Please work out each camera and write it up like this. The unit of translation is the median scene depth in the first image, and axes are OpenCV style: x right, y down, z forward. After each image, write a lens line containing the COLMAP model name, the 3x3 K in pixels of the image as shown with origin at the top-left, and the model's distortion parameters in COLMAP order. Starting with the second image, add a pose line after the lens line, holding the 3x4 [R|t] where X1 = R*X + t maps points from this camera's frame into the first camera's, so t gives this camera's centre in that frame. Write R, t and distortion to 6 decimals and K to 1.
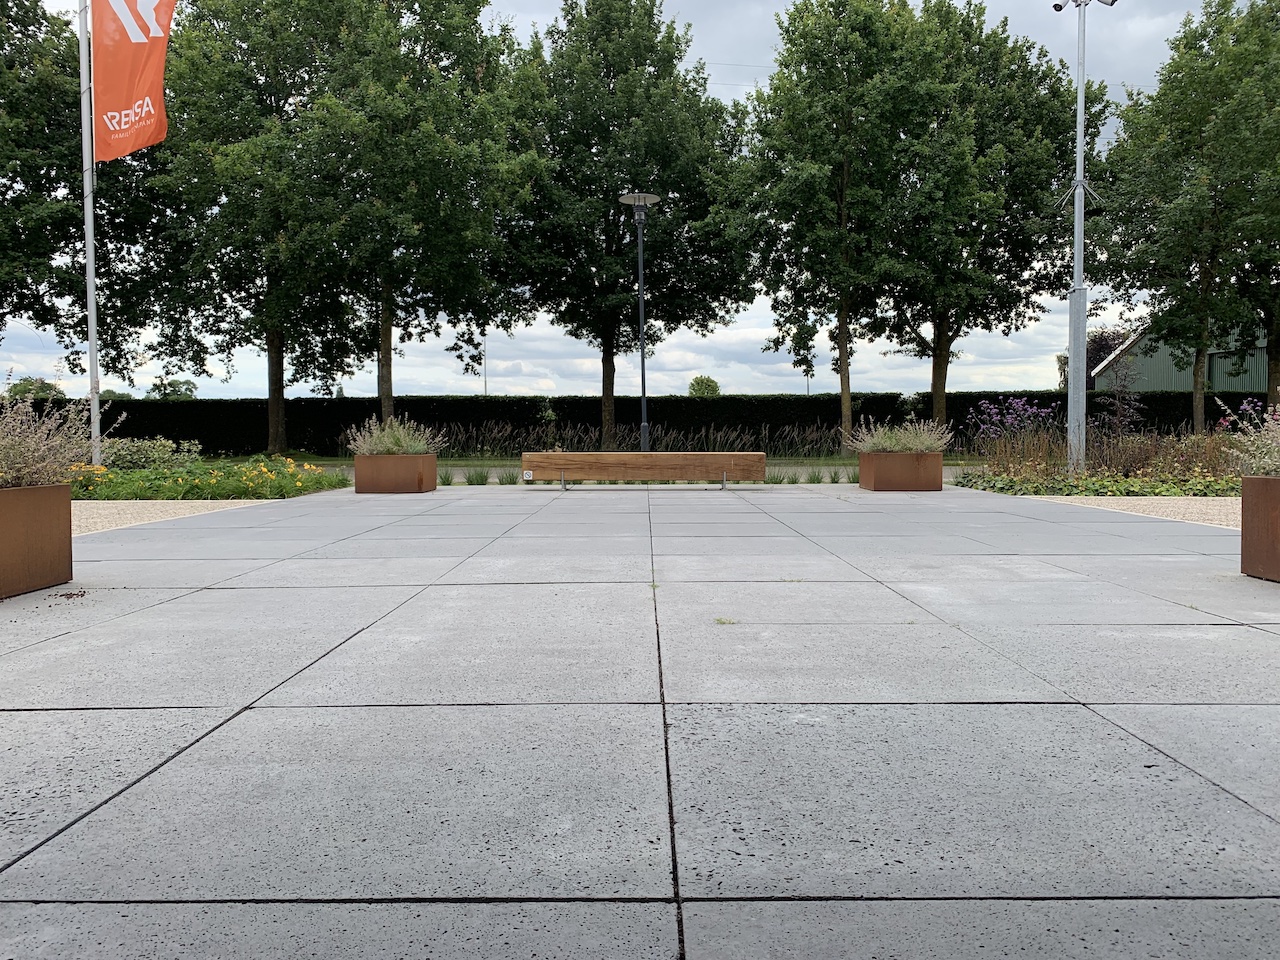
lens RADIAL K [[991.3, 0, 638.9], [0, 991.3, 456.9], [0, 0, 1]] dist [-0.003633, -0.001551]
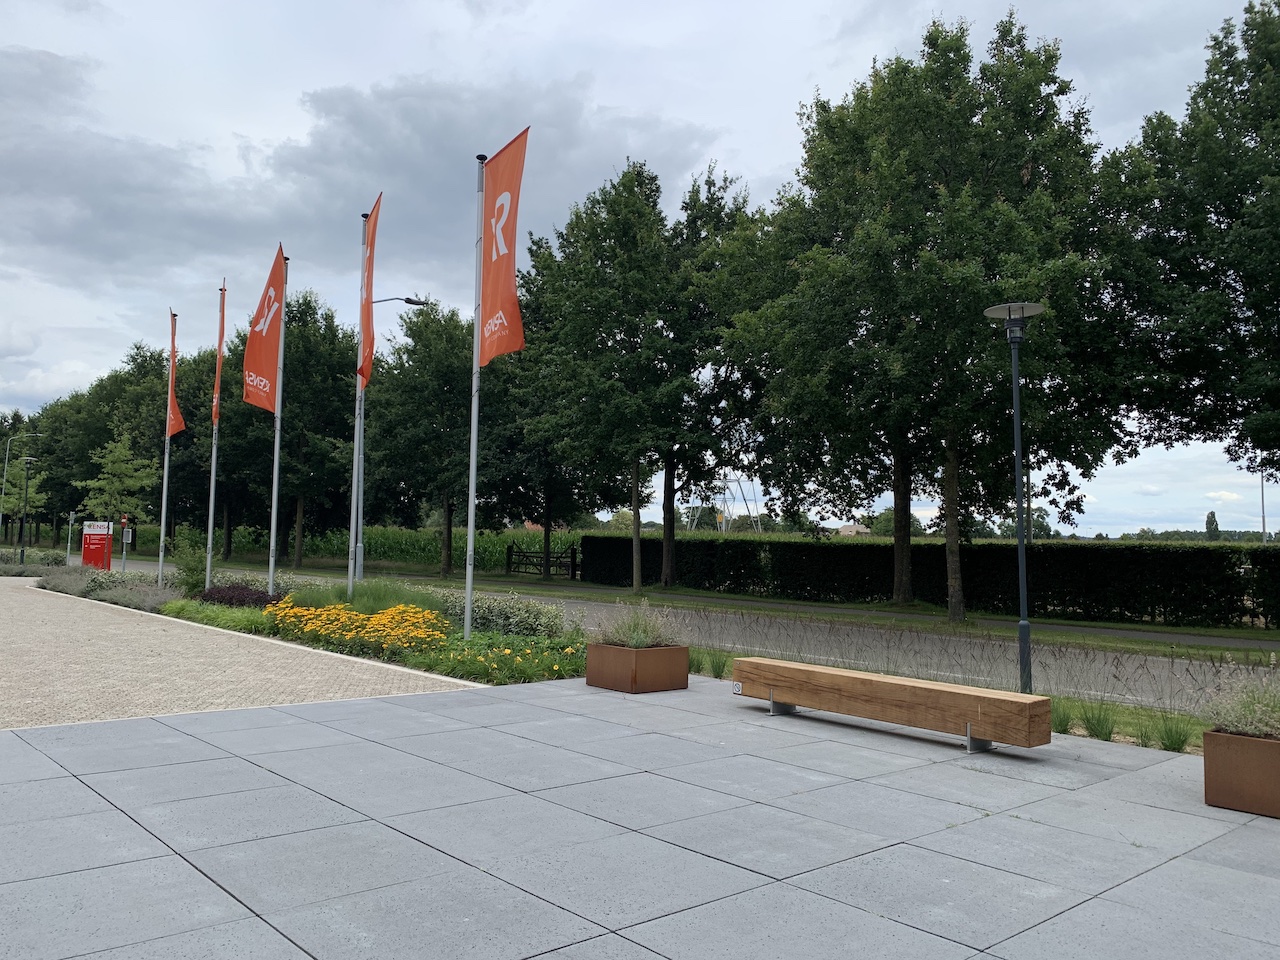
lens RADIAL K [[974.5, 0, 640.0], [0, 974.5, 480.0], [0, 0, 1]] dist [0.064972, -0.000053]
pose [[0.666369, -0.033211, -0.744882, 0.202961], [-0.042703, 0.995668, -0.082594, -0.038030], [0.744399, 0.086847, 0.662064, 0.199956]]
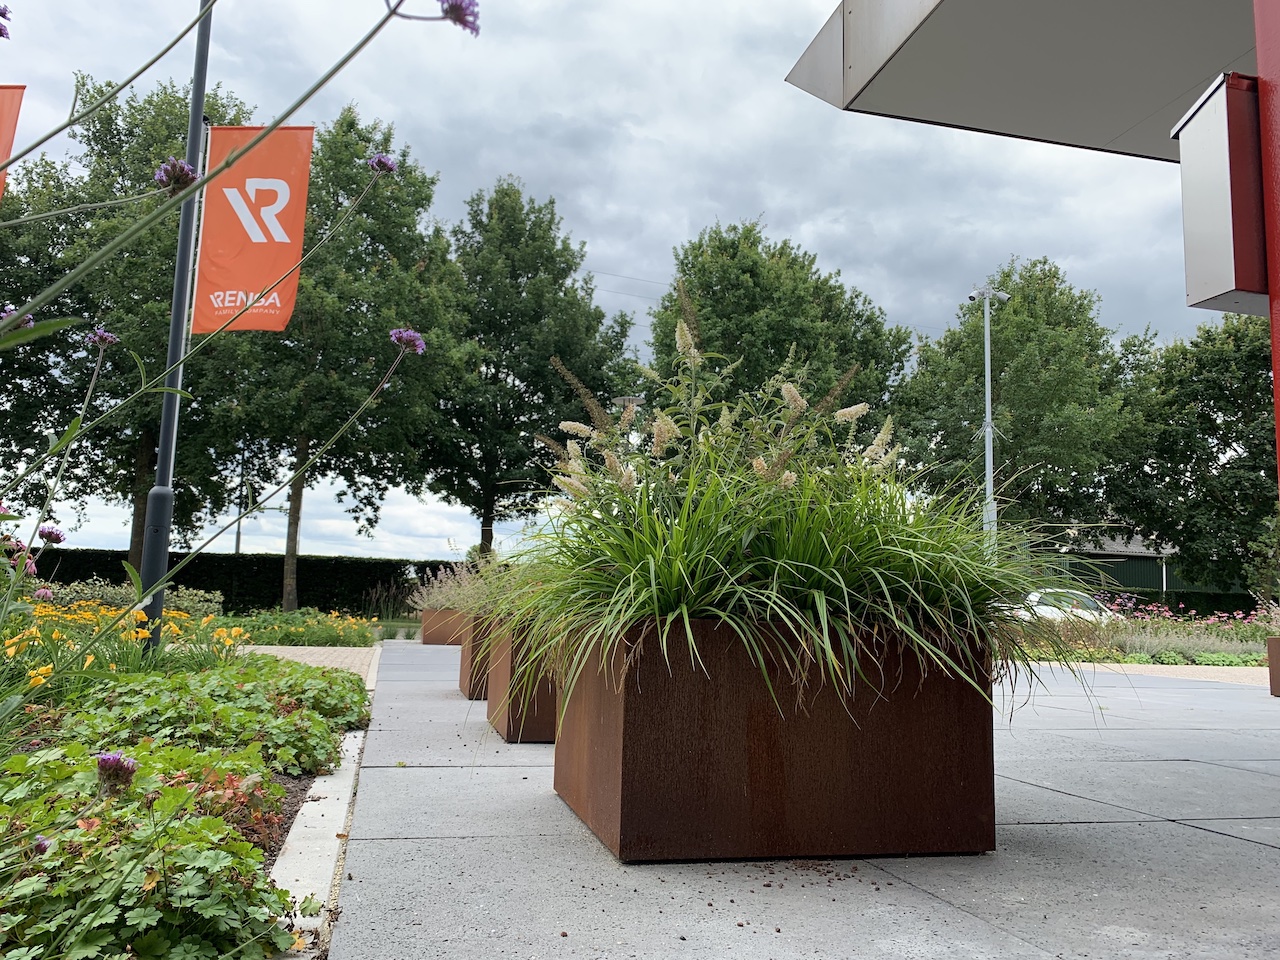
lens RADIAL K [[974.5, 0, 640.0], [0, 974.5, 480.0], [0, 0, 1]] dist [0.064972, -0.000053]
pose [[0.965428, 0.064336, 0.252606, -0.157838], [-0.026489, 0.988261, -0.150461, 0.005977], [-0.259321, 0.138568, 0.955799, -0.067497]]
